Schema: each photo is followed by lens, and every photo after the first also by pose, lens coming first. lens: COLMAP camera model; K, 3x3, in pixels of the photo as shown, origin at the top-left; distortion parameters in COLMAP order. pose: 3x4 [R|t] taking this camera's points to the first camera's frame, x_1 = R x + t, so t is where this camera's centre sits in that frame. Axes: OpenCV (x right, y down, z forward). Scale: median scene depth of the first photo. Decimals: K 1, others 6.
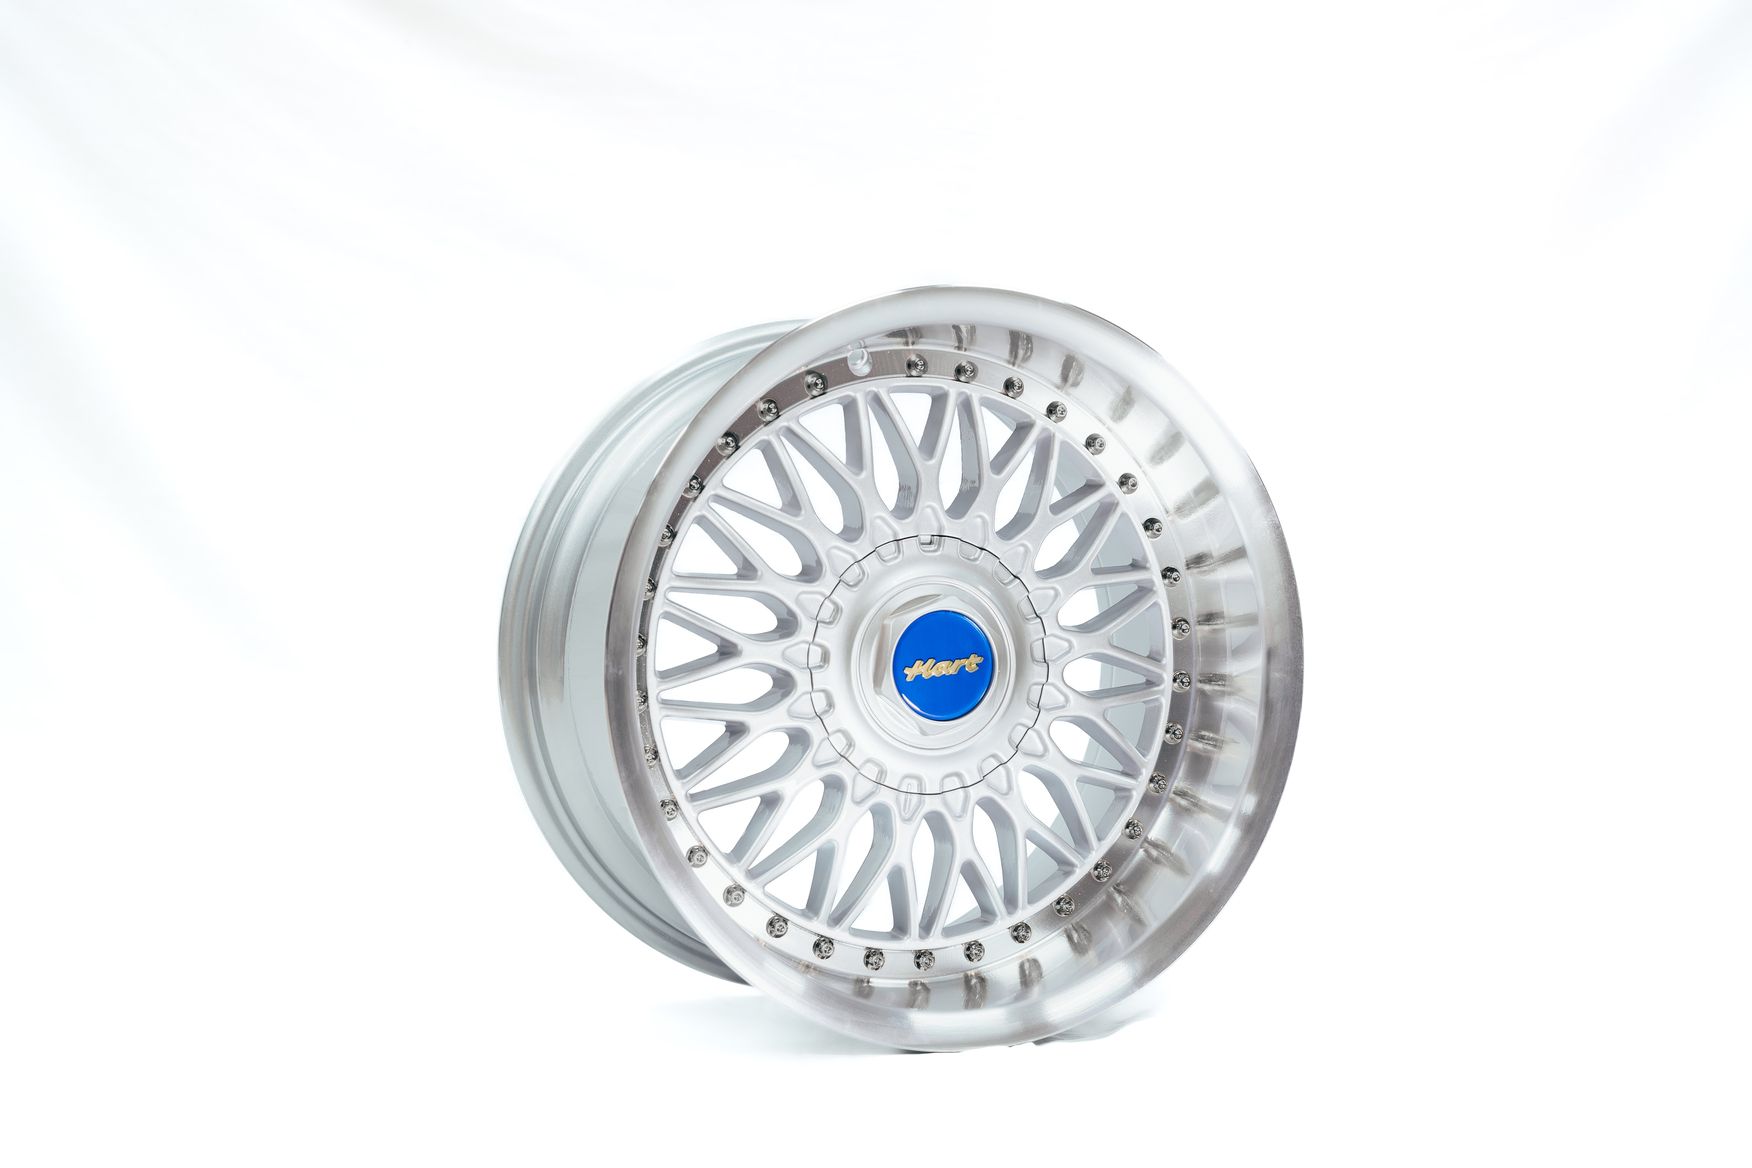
lens RADIAL K [[2631.5, 0, 876.0], [0, 2631.5, 584.0], [0, 0, 1]] dist [-0.074836, -0.078623]
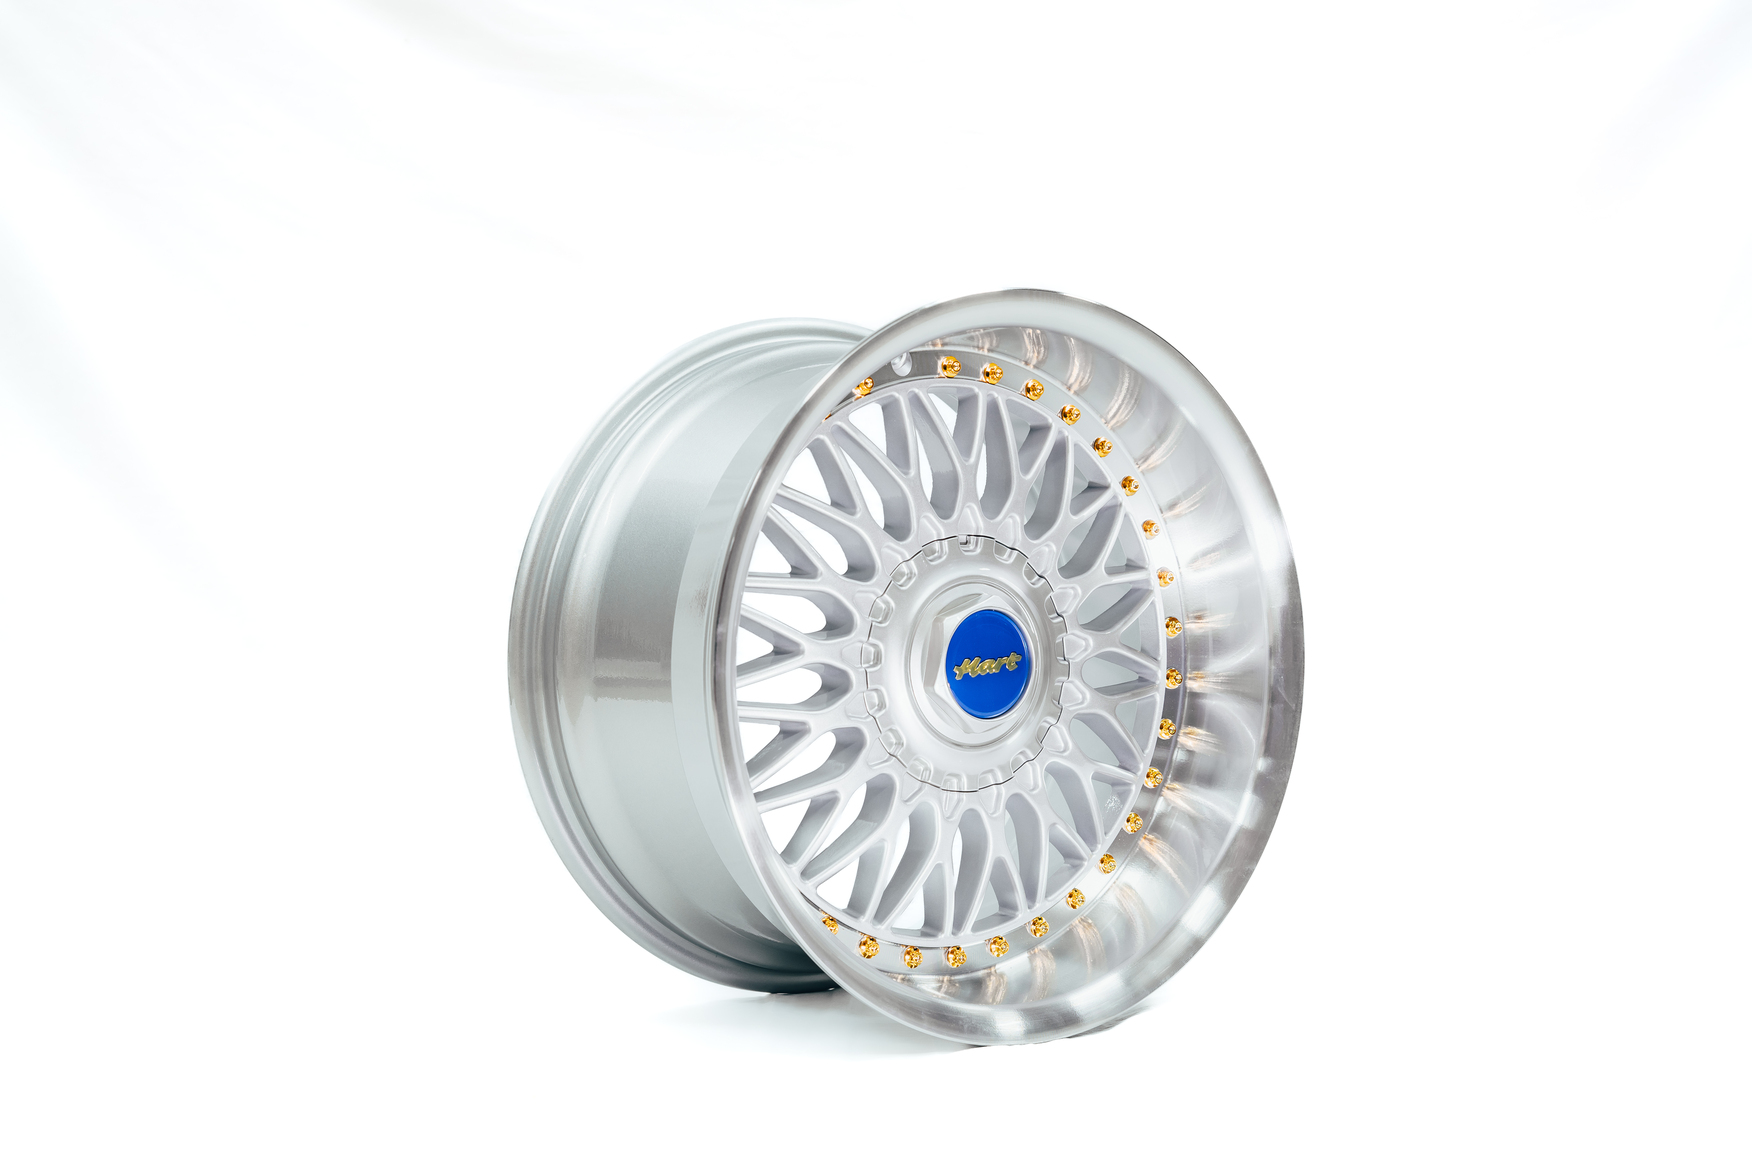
lens RADIAL K [[2631.5, 0, 876.0], [0, 2631.5, 584.0], [0, 0, 1]] dist [-0.074836, -0.078623]
pose [[0.974129, 0.004254, 0.225952, -0.242831], [-0.005388, 0.999976, 0.004404, -0.004145], [-0.225928, -0.005507, 0.974129, 0.024585]]
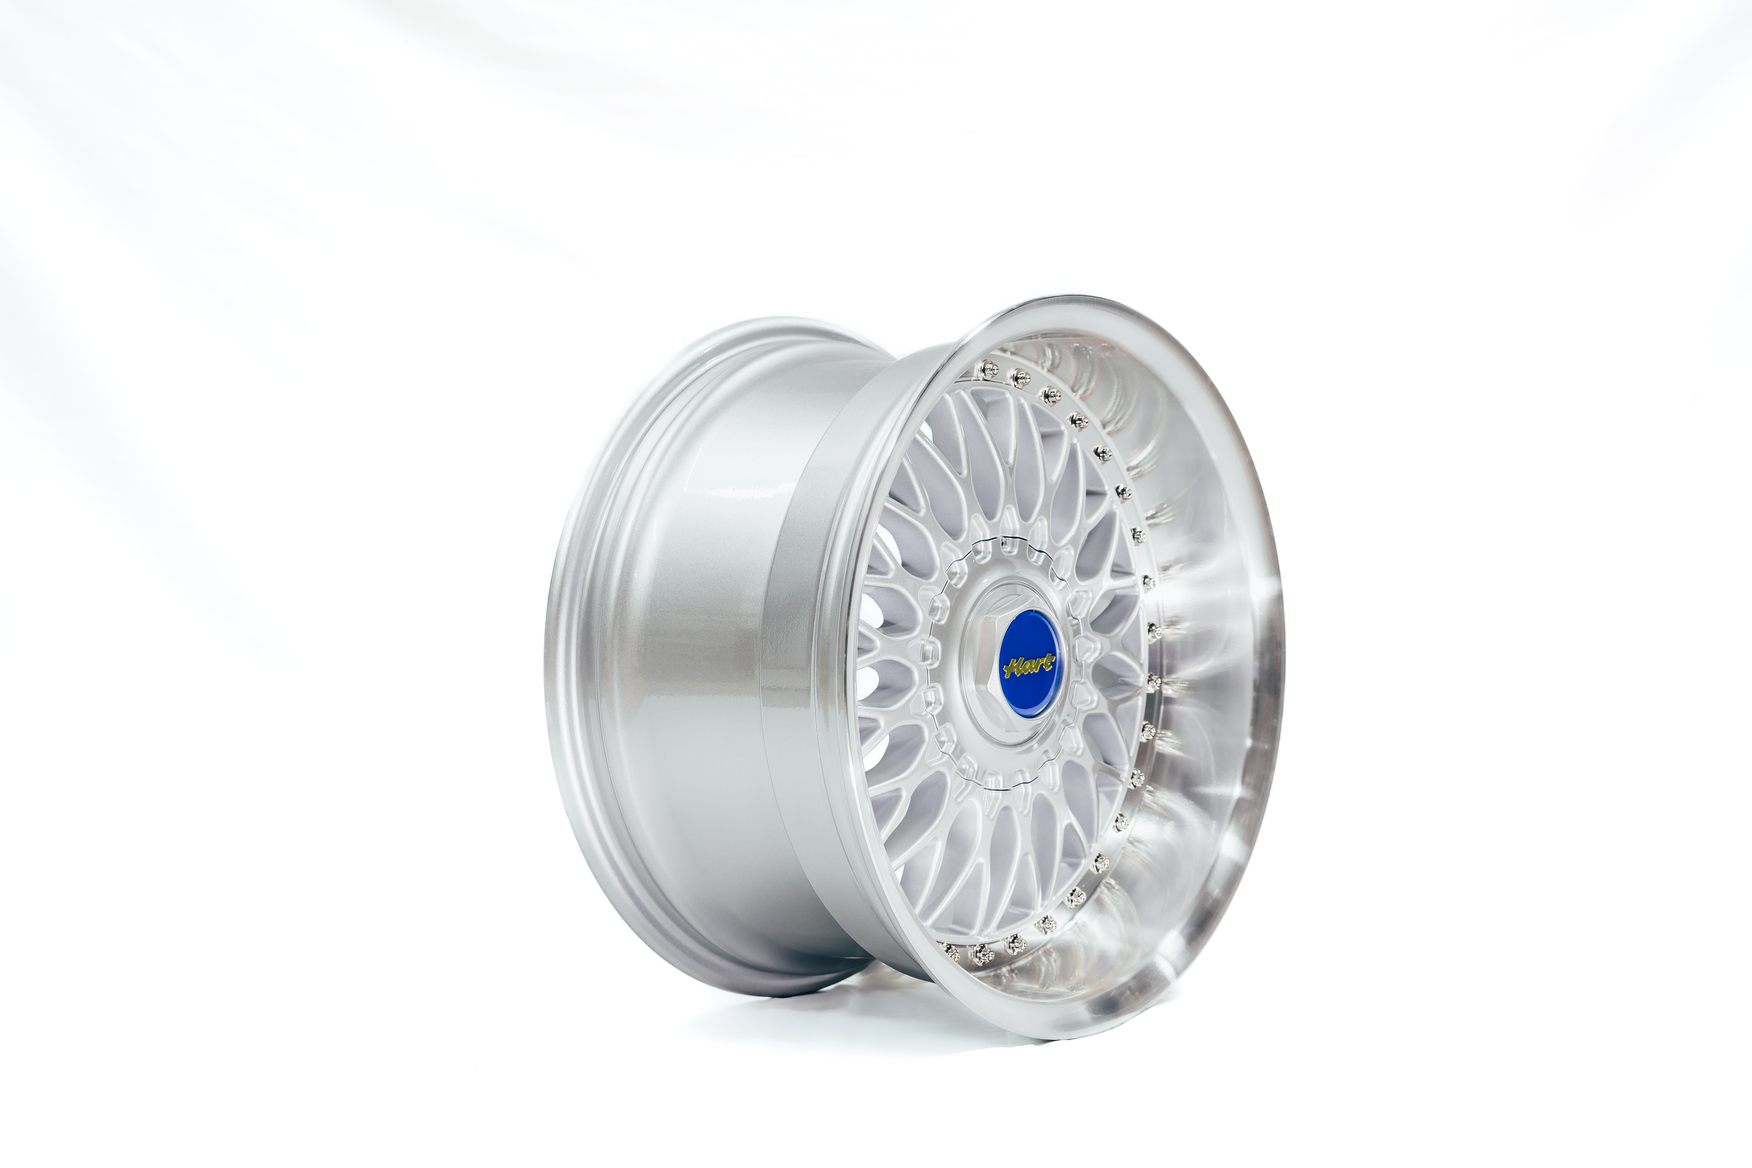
lens RADIAL K [[2631.5, 0, 876.0], [0, 2631.5, 584.0], [0, 0, 1]] dist [-0.074836, -0.078623]
pose [[0.893481, 0.025717, 0.448364, -0.484386], [-0.022406, 0.999668, -0.012688, 0.013923], [-0.448541, 0.001290, 0.893761, 0.109277]]
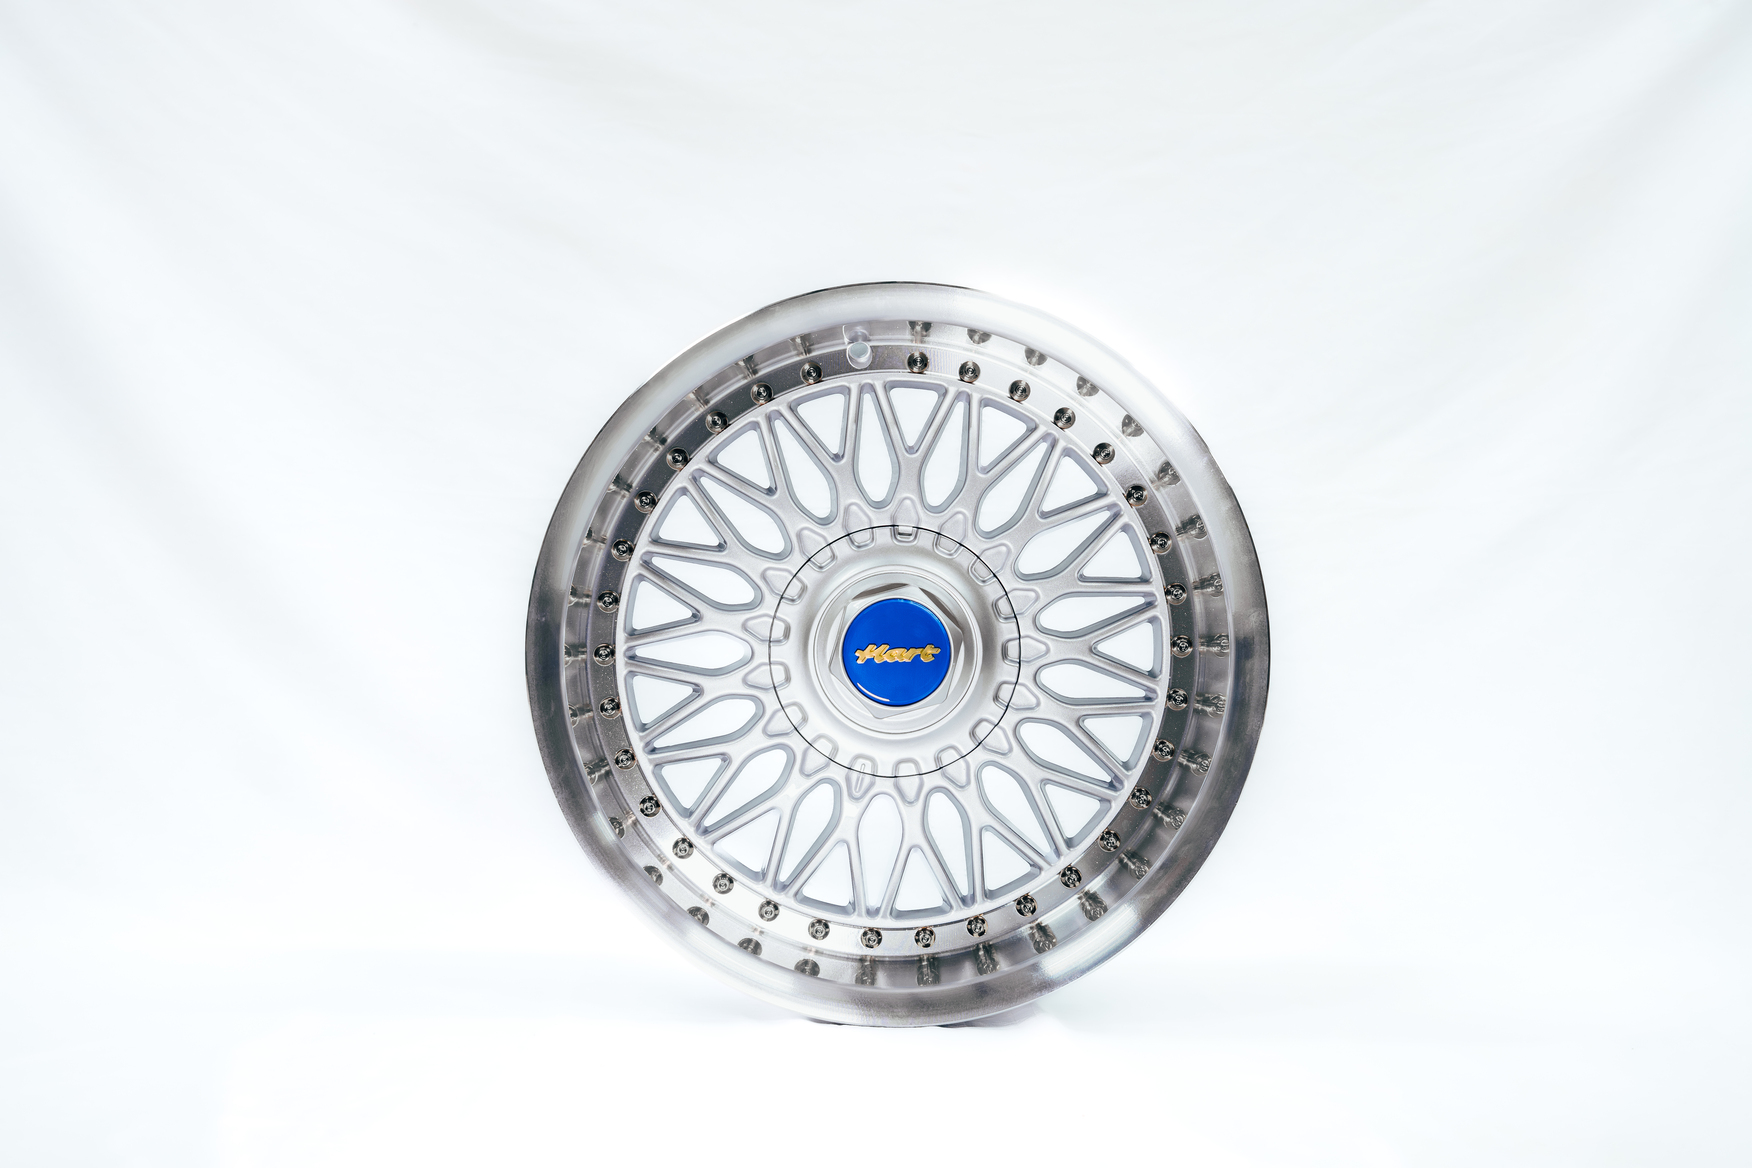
lens RADIAL K [[2631.5, 0, 876.0], [0, 2631.5, 584.0], [0, 0, 1]] dist [-0.074836, -0.078623]
pose [[0.935673, 0.089415, -0.341351, 0.363838], [-0.097527, 0.995211, -0.006640, 0.012054], [0.339123, 0.039504, 0.939912, 0.028800]]
